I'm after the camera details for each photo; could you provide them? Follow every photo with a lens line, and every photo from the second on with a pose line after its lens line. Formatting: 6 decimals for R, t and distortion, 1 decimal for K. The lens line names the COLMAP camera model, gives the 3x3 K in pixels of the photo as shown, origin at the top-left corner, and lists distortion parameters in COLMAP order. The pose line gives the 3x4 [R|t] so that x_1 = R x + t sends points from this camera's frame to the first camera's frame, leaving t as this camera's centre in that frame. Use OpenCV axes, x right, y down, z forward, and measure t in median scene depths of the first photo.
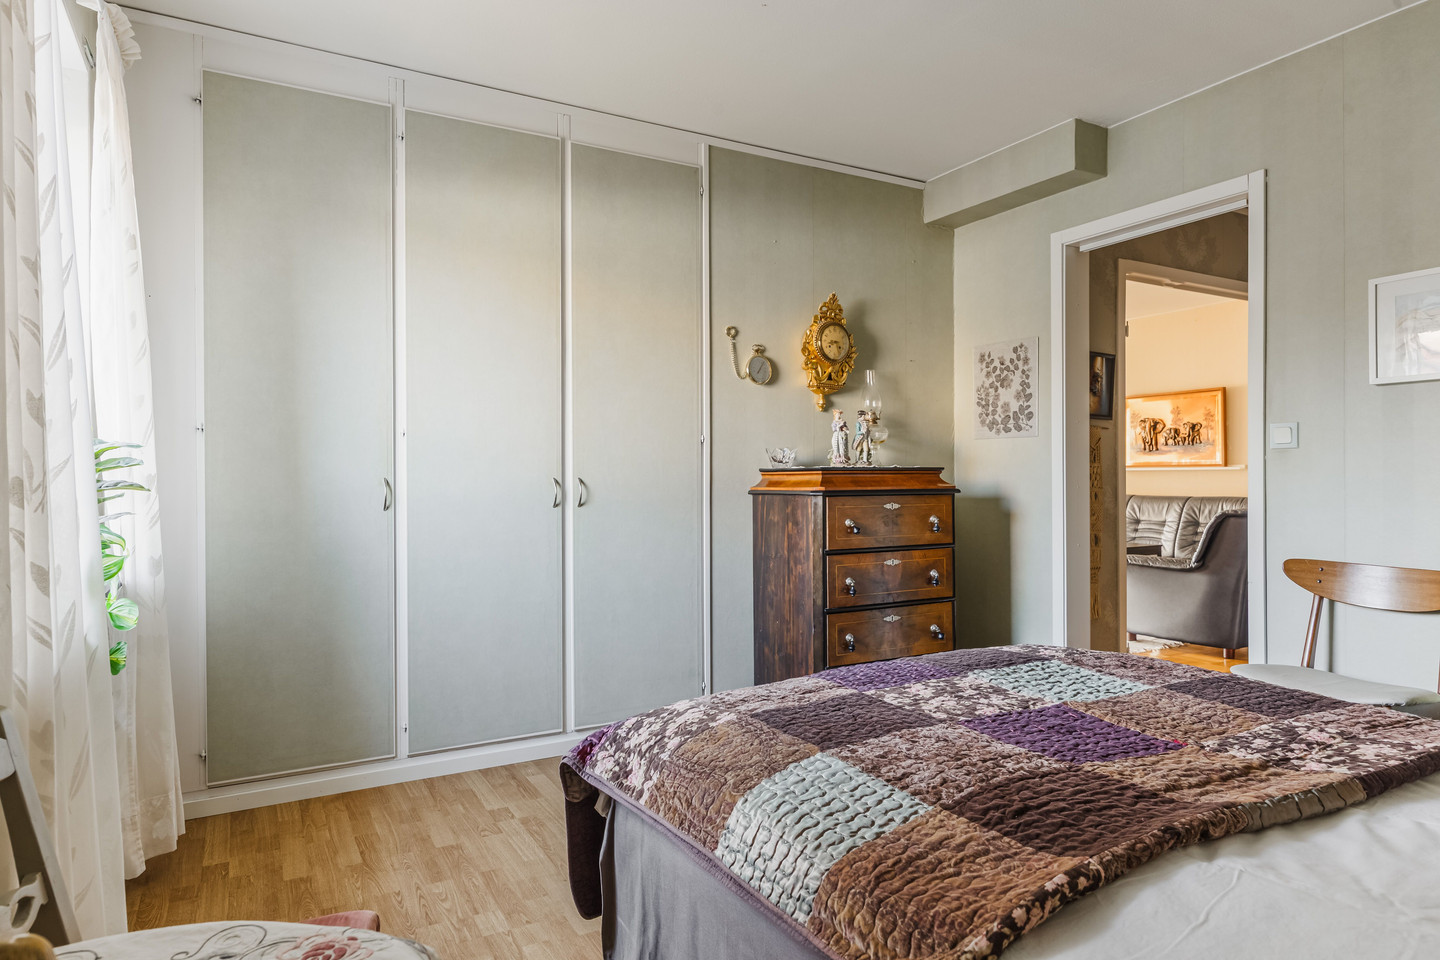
lens RADIAL K [[879.7, 0, 715.7], [0, 879.7, 483.9], [0, 0, 1]] dist [0.008346, 0.000867]
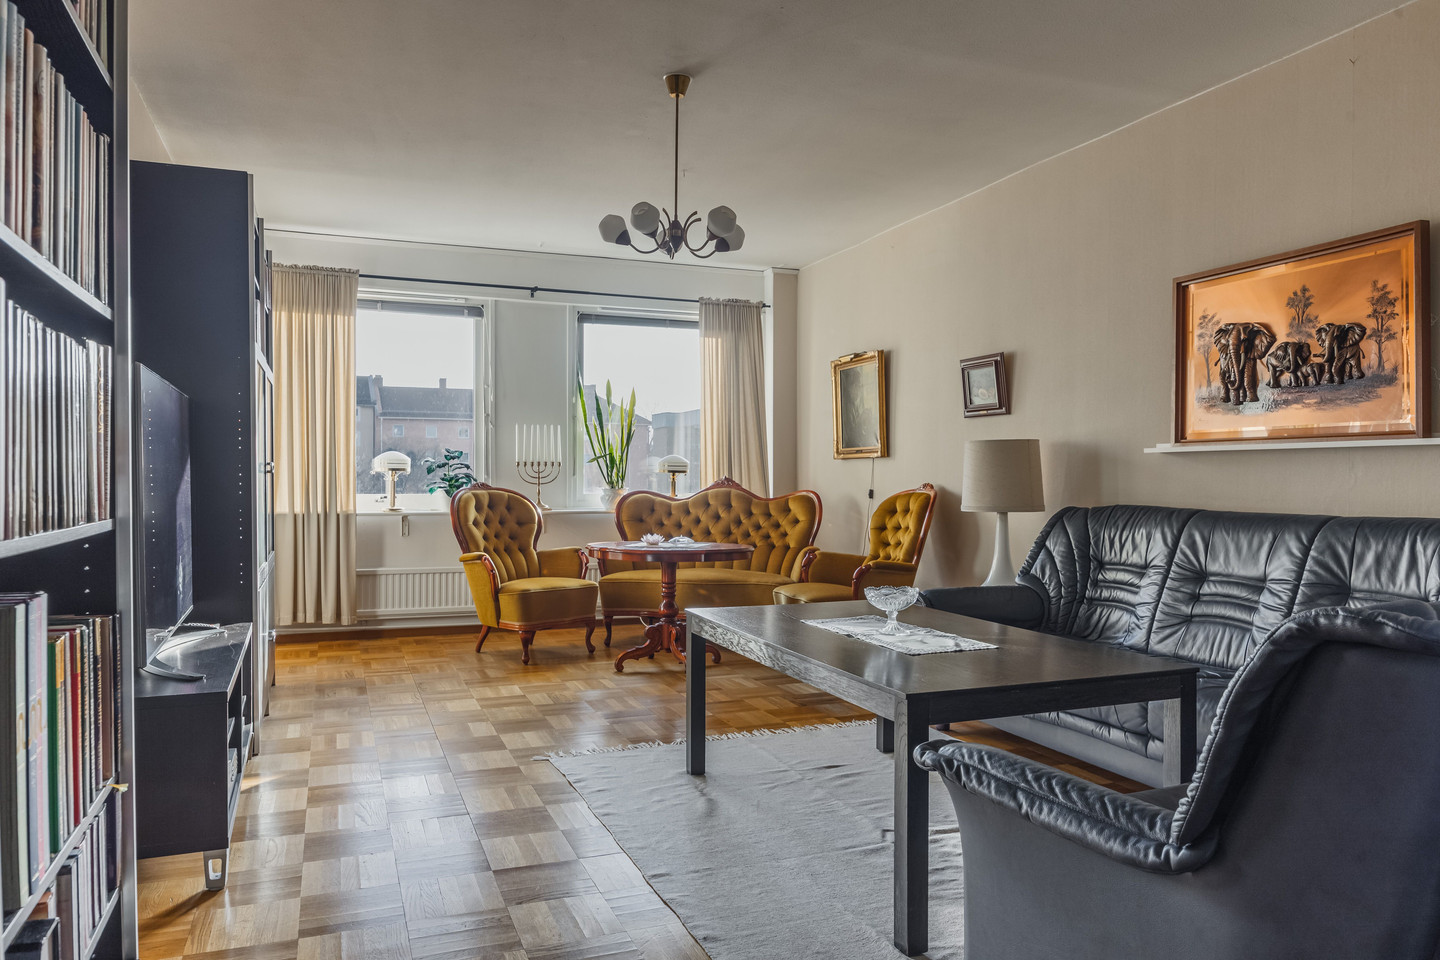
lens RADIAL K [[993.7, 0, 725.3], [0, 993.7, 481.0], [0, 0, 1]] dist [-0.006799, -0.001653]
pose [[0.990710, 0.008891, -0.135703, 0.332564], [-0.009207, 0.999956, -0.001702, 0.001875], [0.135682, 0.002936, 0.990748, 0.532823]]
